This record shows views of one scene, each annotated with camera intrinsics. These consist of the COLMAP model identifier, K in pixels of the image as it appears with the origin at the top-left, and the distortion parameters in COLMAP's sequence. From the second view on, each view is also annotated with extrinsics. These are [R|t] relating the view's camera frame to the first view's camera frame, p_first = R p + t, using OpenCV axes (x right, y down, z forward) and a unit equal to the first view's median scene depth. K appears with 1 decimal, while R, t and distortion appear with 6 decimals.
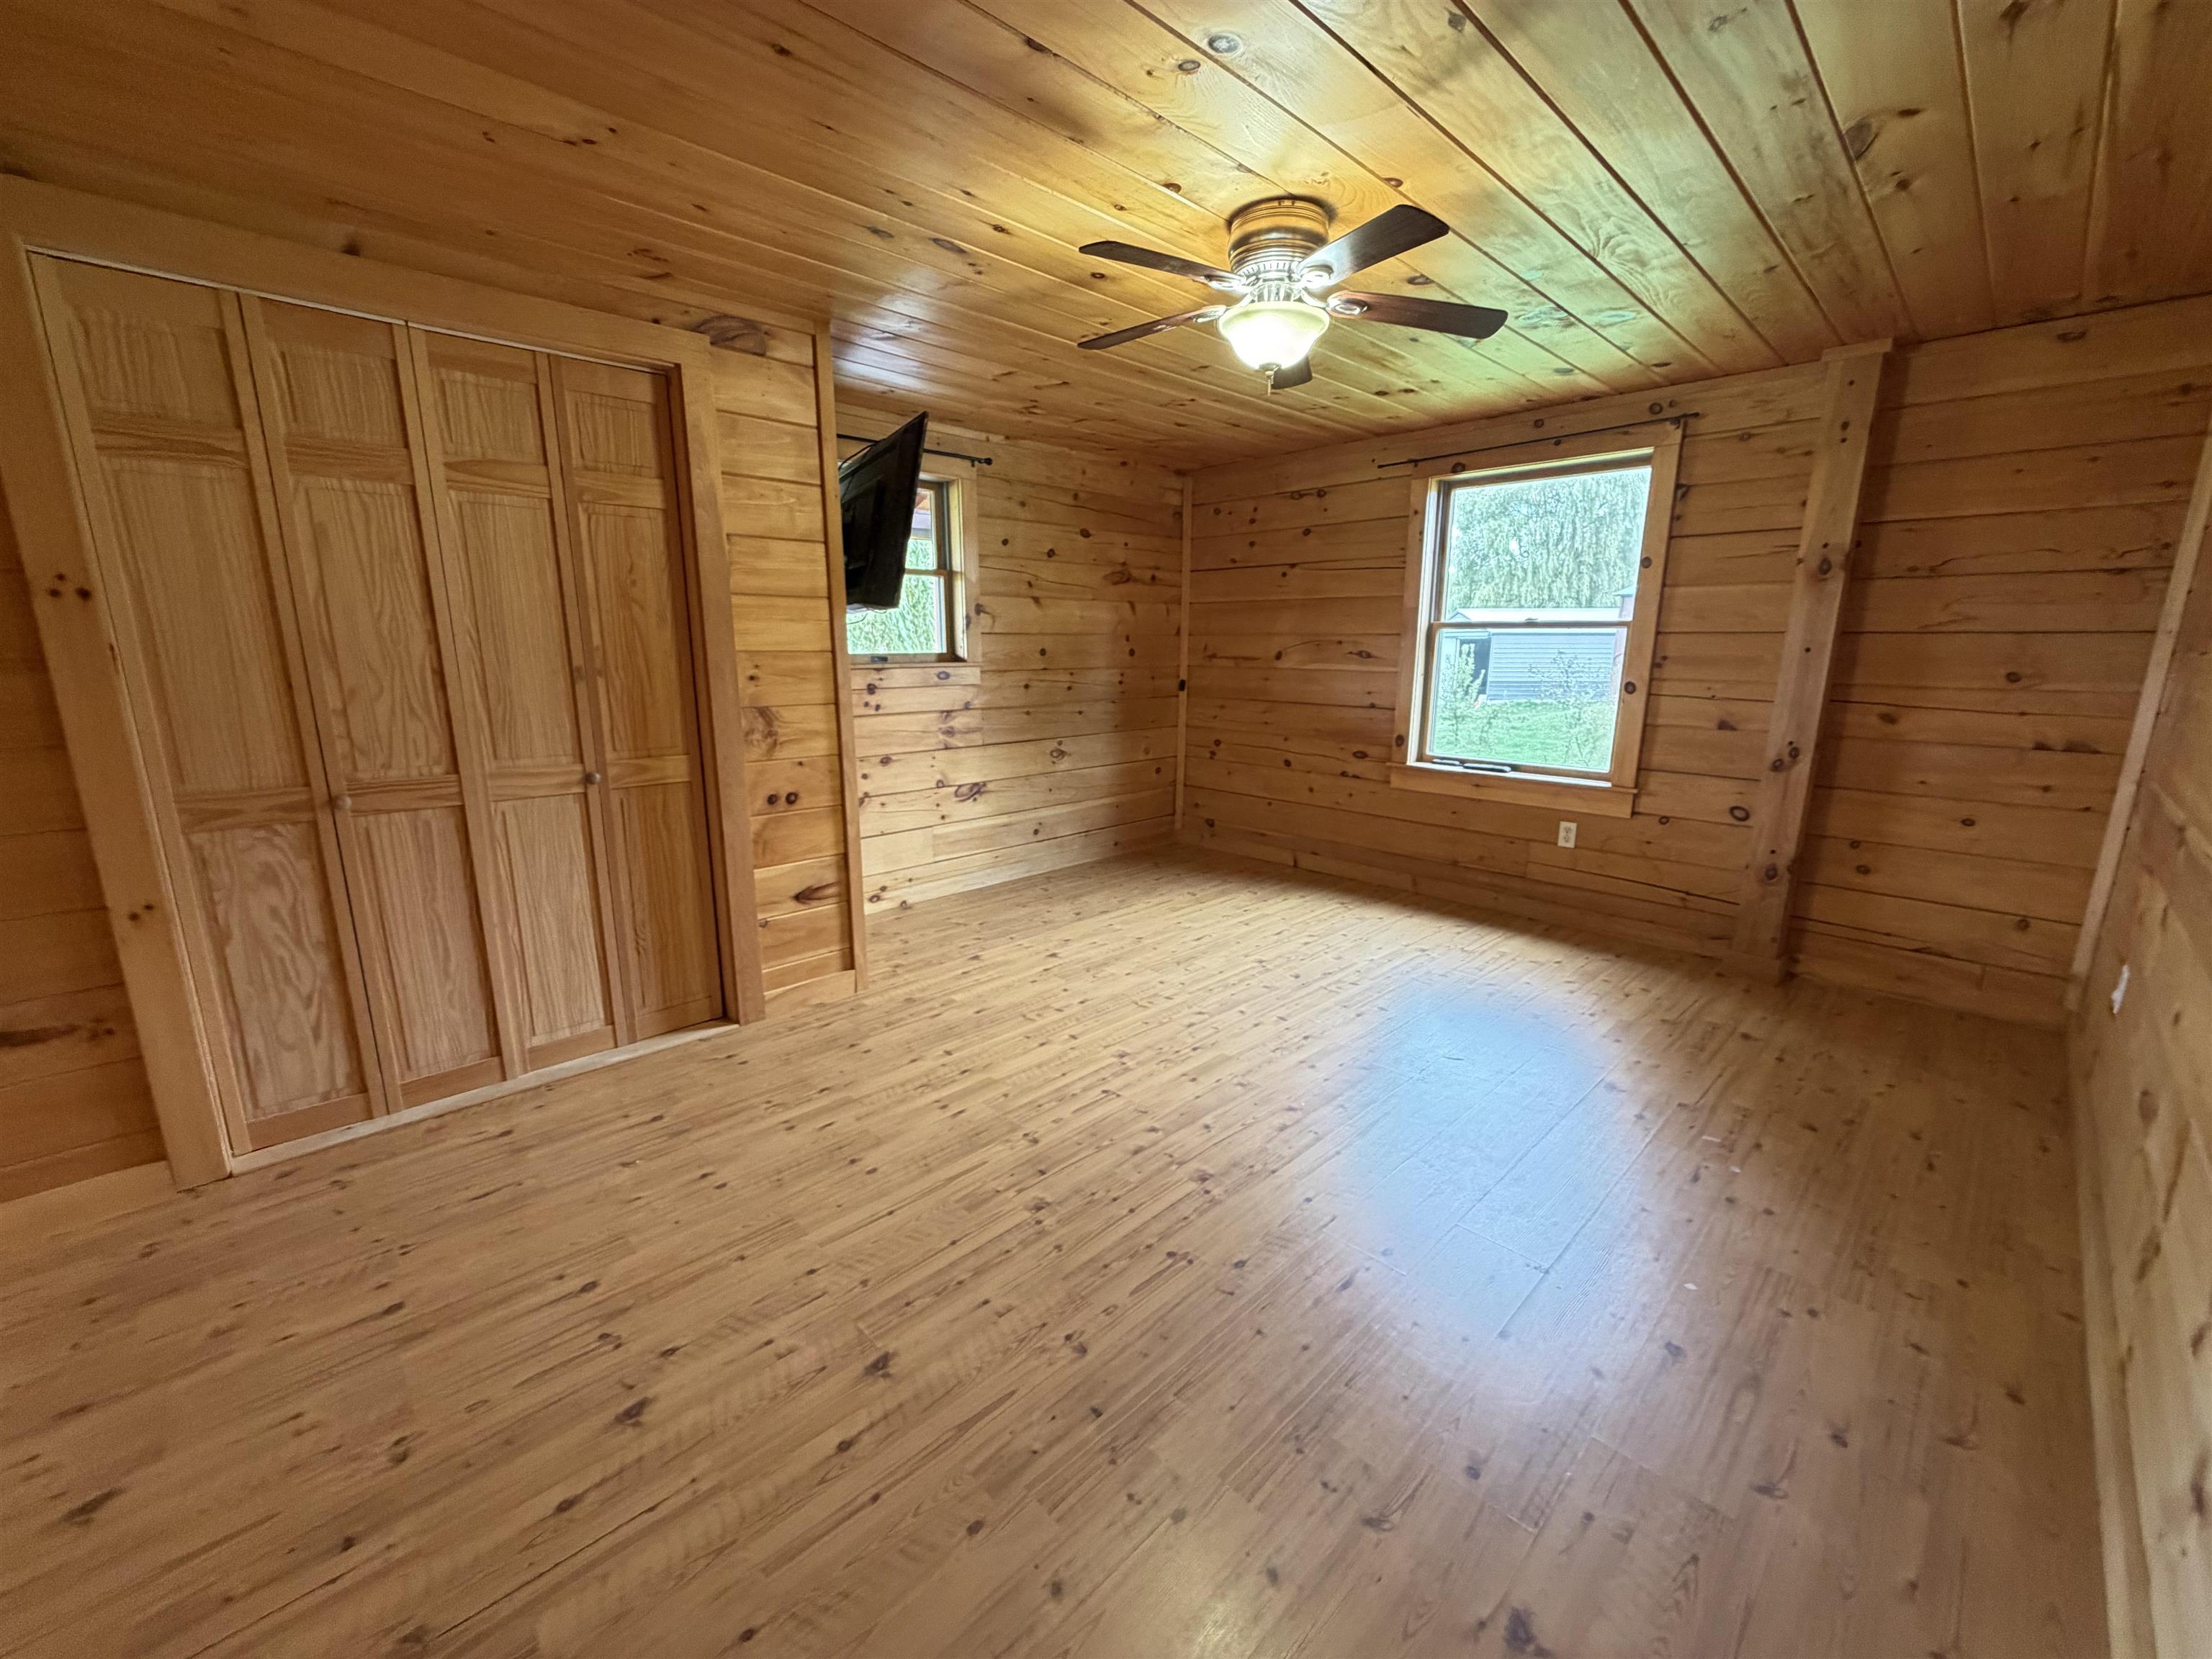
lens RADIAL K [[878.6, 0, 1099.2], [0, 878.6, 828.5], [0, 0, 1]] dist [0.001360, -0.000371]
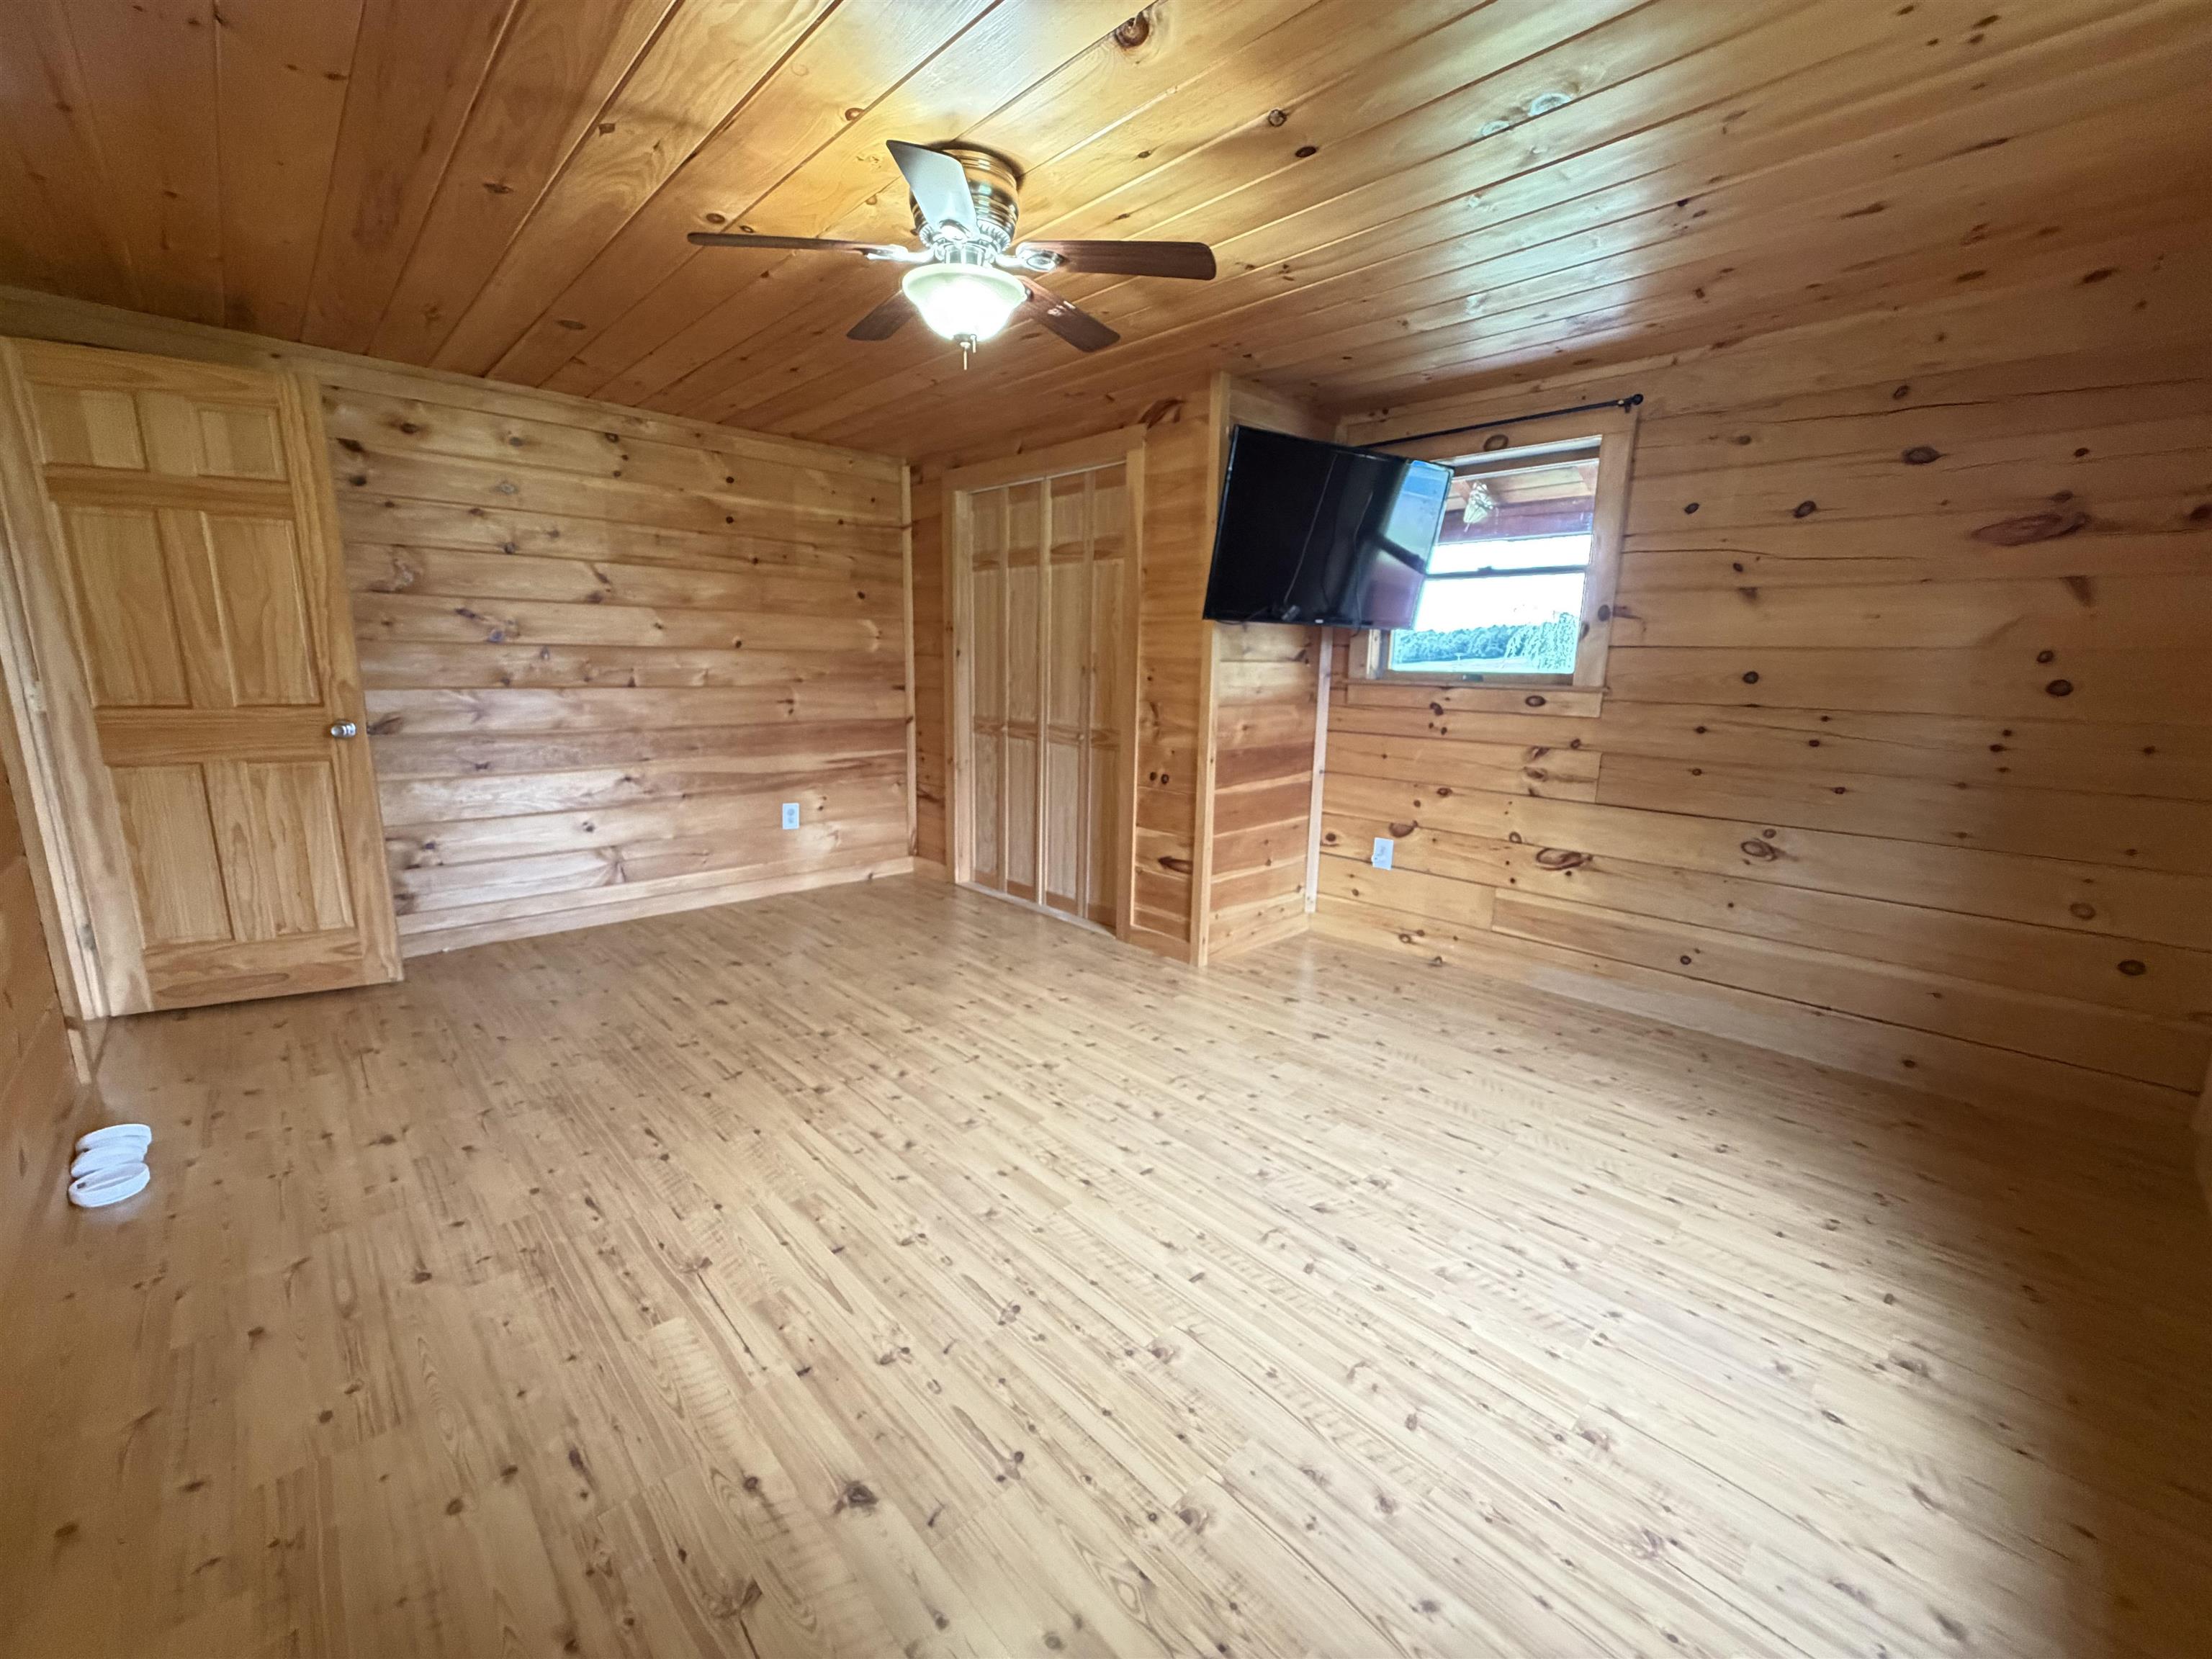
lens RADIAL K [[878.6, 0, 1097.7], [0, 878.6, 829.8], [0, 0, 1]] dist [0.001360, -0.000371]
pose [[0.001849, 0.191073, -0.981574, 0.724518], [-0.229091, 0.955551, 0.185576, -0.144906], [0.973403, 0.224527, 0.045540, 0.735653]]
